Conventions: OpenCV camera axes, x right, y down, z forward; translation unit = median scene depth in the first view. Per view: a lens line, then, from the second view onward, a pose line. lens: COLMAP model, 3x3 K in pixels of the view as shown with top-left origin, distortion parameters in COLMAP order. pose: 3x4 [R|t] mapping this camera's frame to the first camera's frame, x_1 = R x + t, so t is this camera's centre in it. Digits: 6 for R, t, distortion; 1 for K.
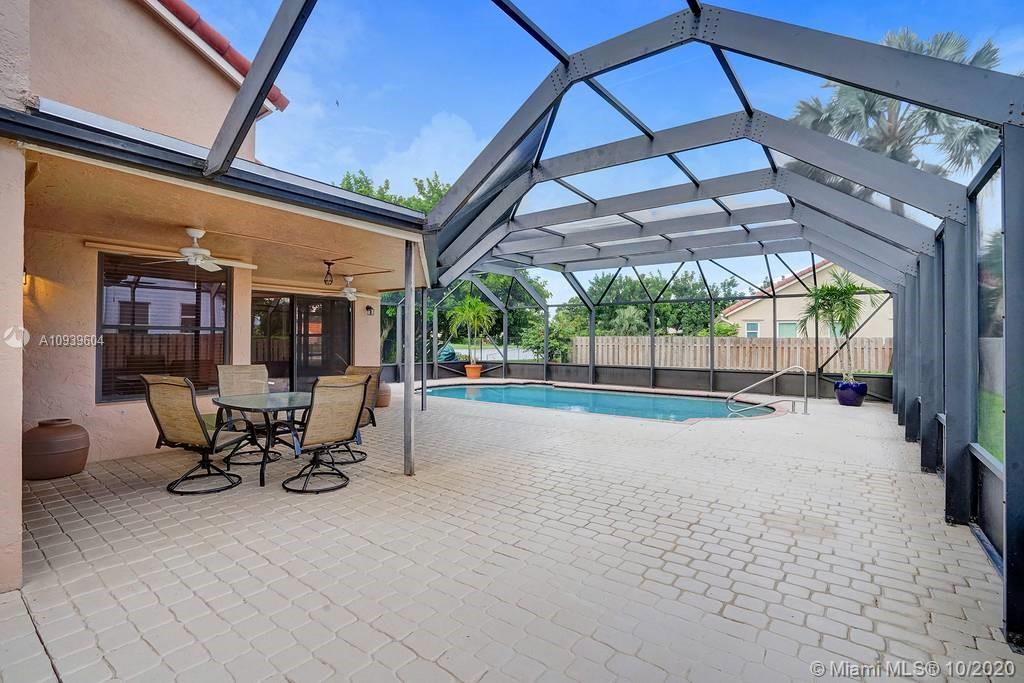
lens RADIAL K [[467.3, 0, 507.7], [0, 467.3, 337.2], [0, 0, 1]] dist [-0.036075, -0.000739]
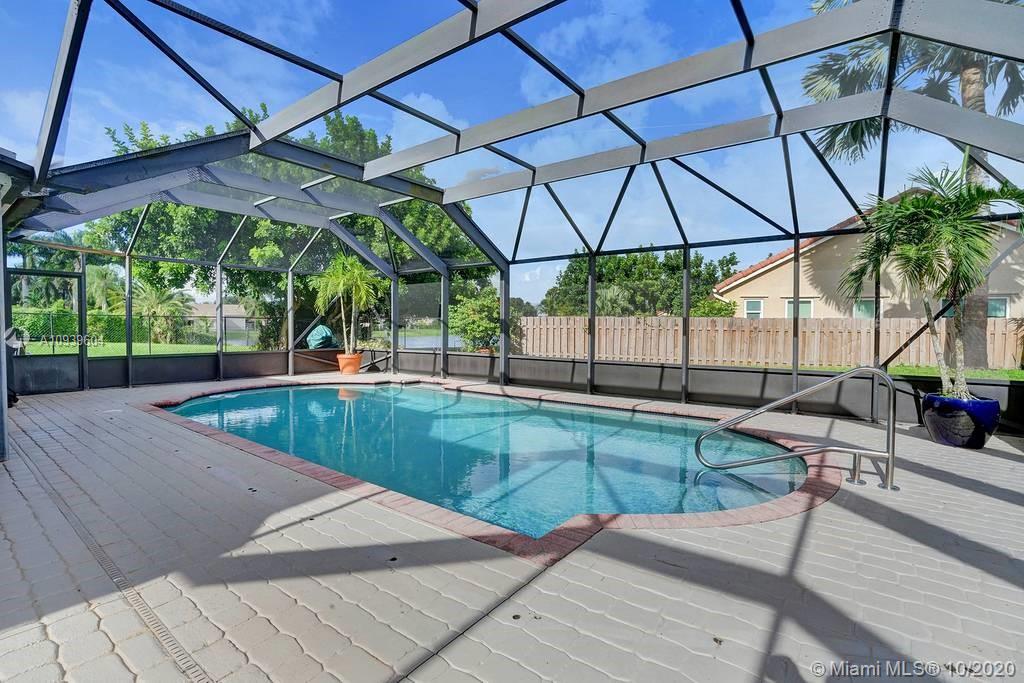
lens RADIAL K [[467.3, 0, 515.6], [0, 467.3, 341.9], [0, 0, 1]] dist [-0.036075, -0.000739]
pose [[0.999901, 0.002251, 0.013888, 0.157478], [-0.002764, 0.999310, 0.037032, 0.014409], [-0.013795, -0.037067, 0.999218, 0.302609]]
